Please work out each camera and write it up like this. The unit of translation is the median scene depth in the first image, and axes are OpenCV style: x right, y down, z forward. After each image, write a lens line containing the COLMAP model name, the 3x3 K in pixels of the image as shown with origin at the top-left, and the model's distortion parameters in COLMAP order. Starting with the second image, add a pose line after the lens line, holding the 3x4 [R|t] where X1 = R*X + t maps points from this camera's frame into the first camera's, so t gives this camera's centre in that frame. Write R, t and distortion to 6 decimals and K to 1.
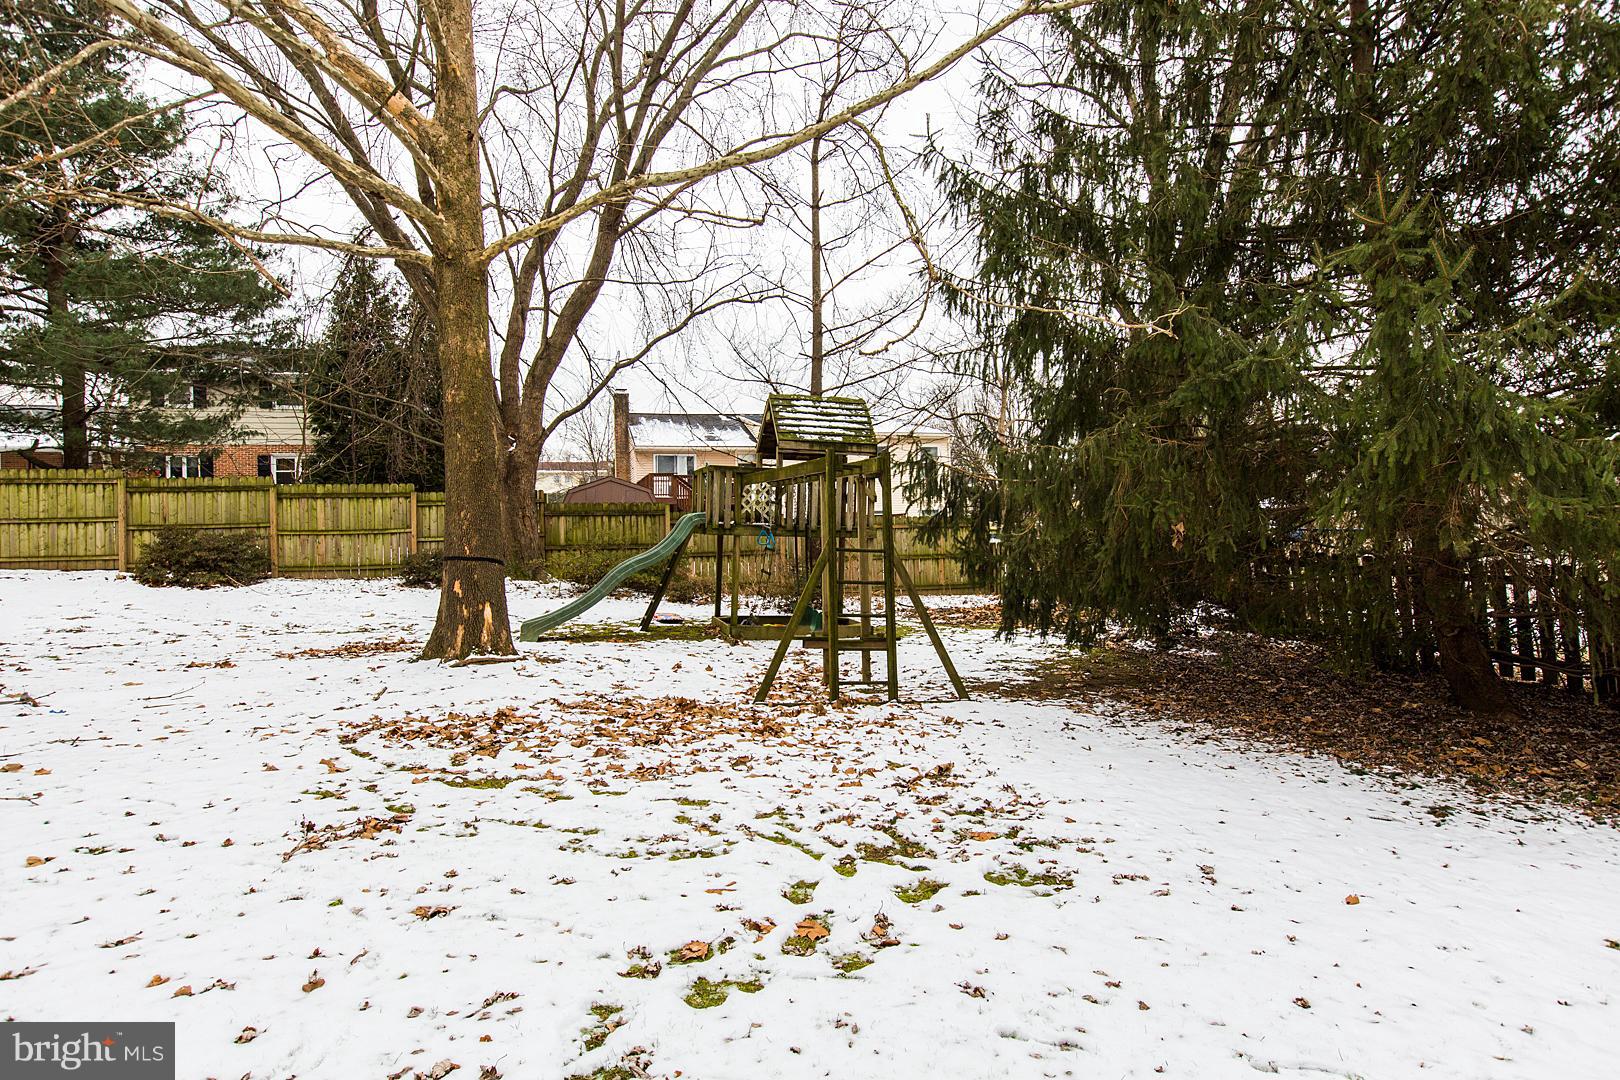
lens RADIAL K [[910.8, 0, 818.8], [0, 910.8, 537.6], [0, 0, 1]] dist [-0.004119, 0.000047]
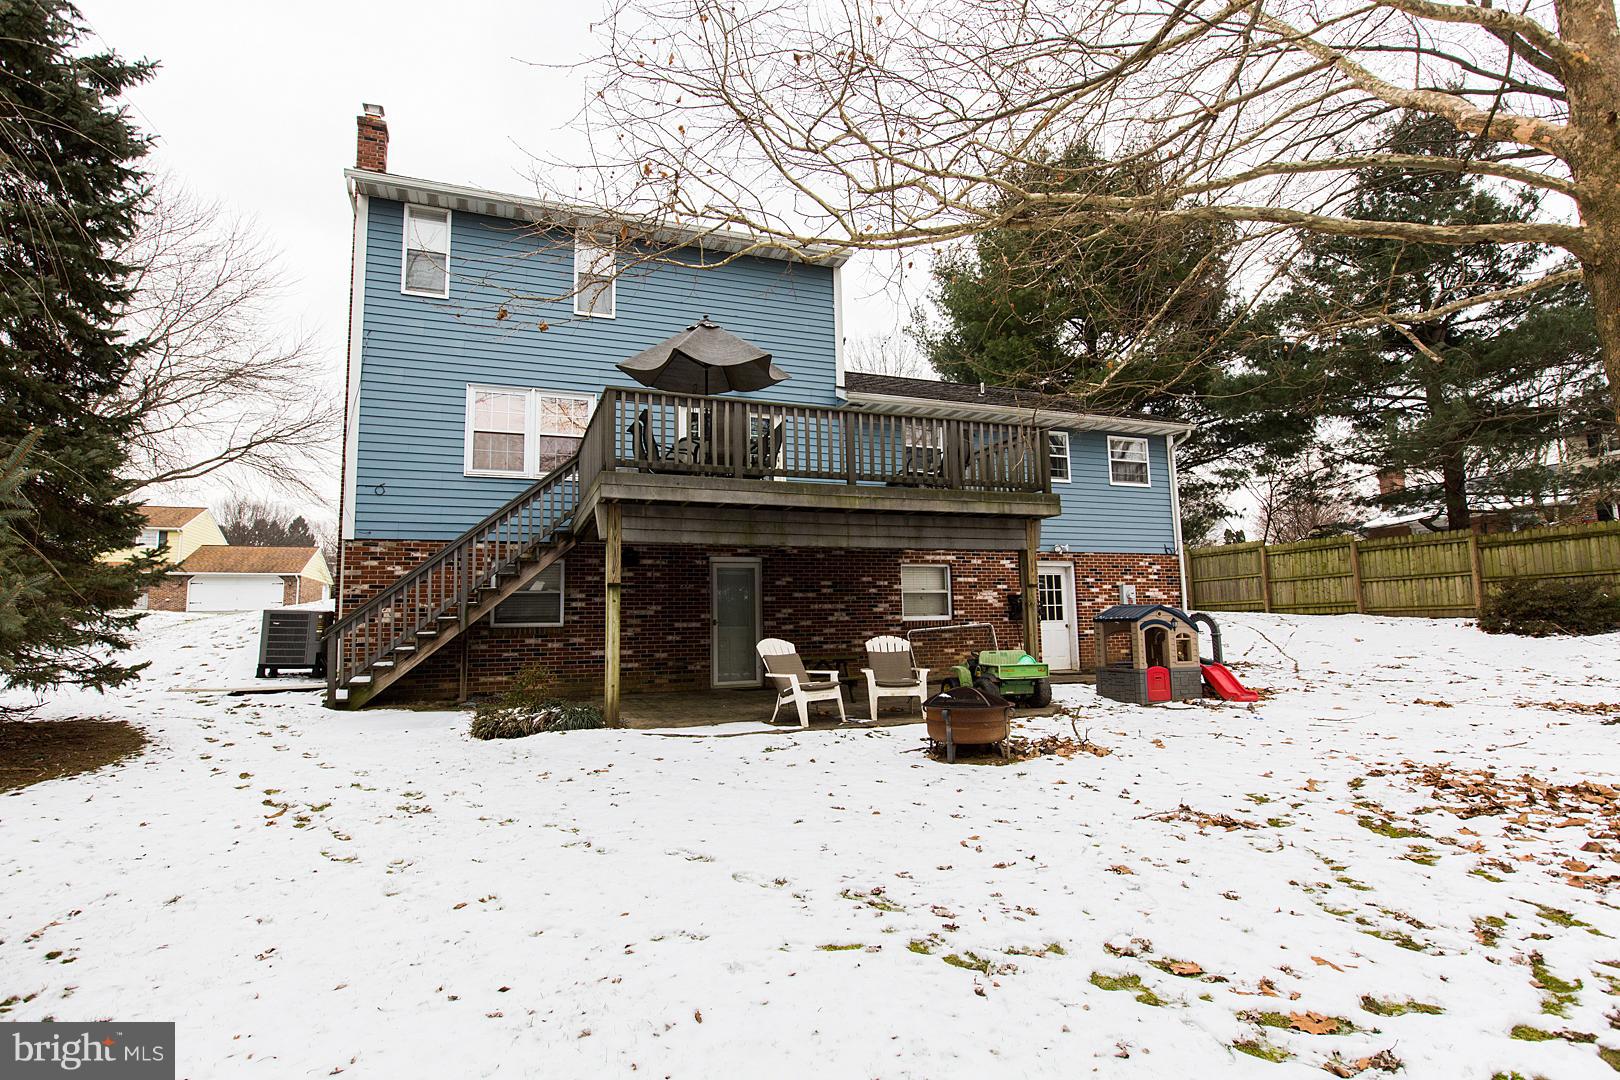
lens RADIAL K [[805.8, 0, 802.9], [0, 805.8, 539.3], [0, 0, 1]] dist [0.000701, -0.001741]
pose [[0.078273, -0.088124, -0.993029, 0.163615], [0.026309, 0.995921, -0.086307, 0.002839], [0.996585, -0.019370, 0.080272, 0.094355]]
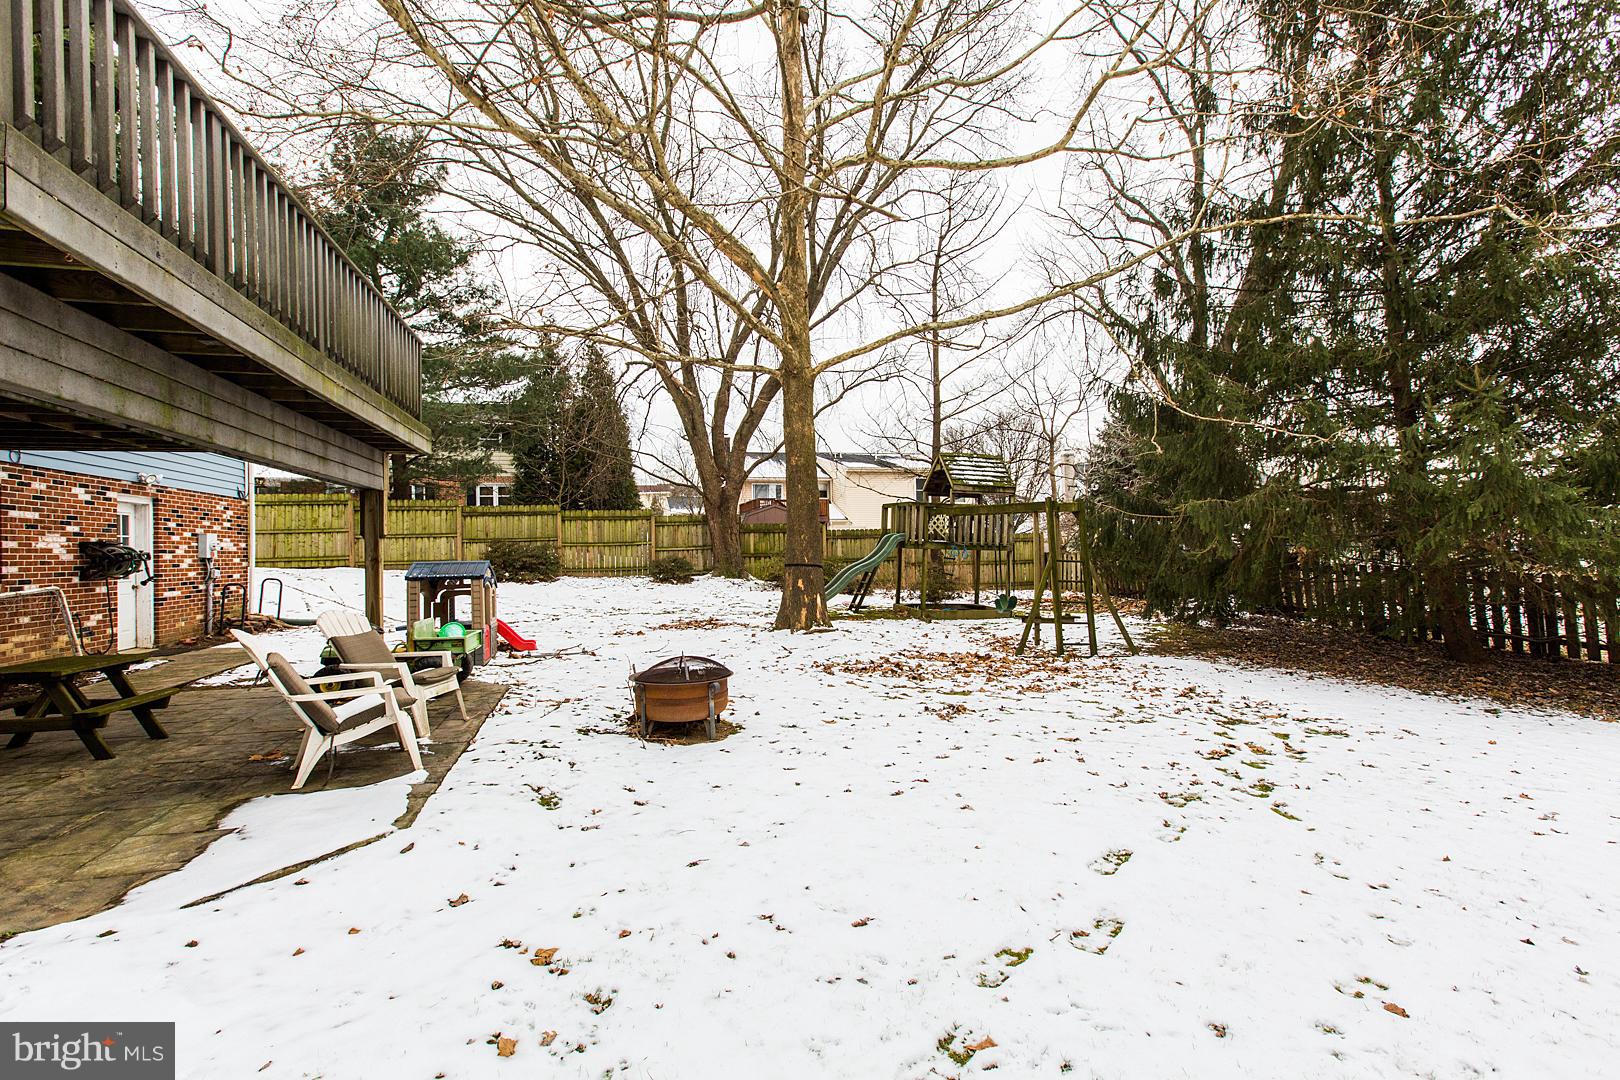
lens RADIAL K [[724.4, 0, 812.8], [0, 724.4, 540.3], [0, 0, 1]] dist [-0.000606, 0.000589]
pose [[0.999994, 0.003207, -0.001103, -0.213916], [-0.003212, 0.999982, -0.005114, -0.007842], [0.001087, 0.005118, 0.999986, -0.140953]]
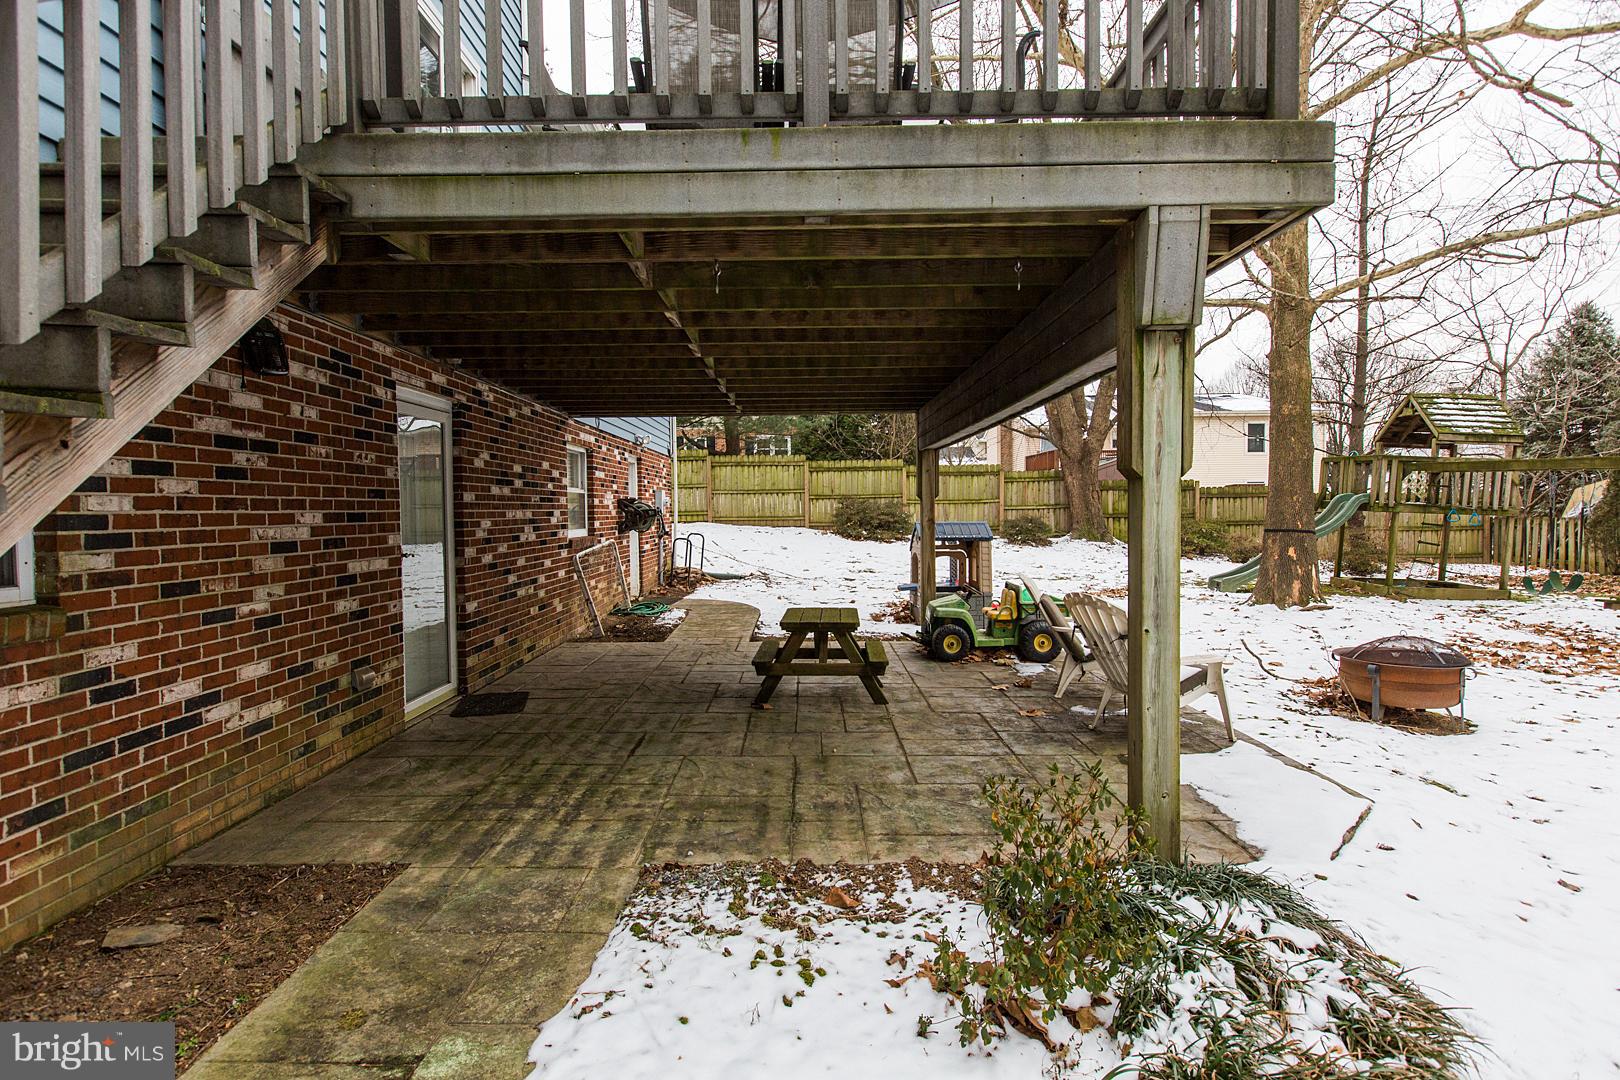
lens RADIAL K [[805.8, 0, 808.1], [0, 805.8, 536.6], [0, 0, 1]] dist [0.000701, -0.001741]
pose [[0.962376, 0.024413, -0.270624, -0.436718], [-0.011526, 0.998727, 0.049110, -0.011014], [0.271478, -0.044143, 0.961432, -0.196937]]
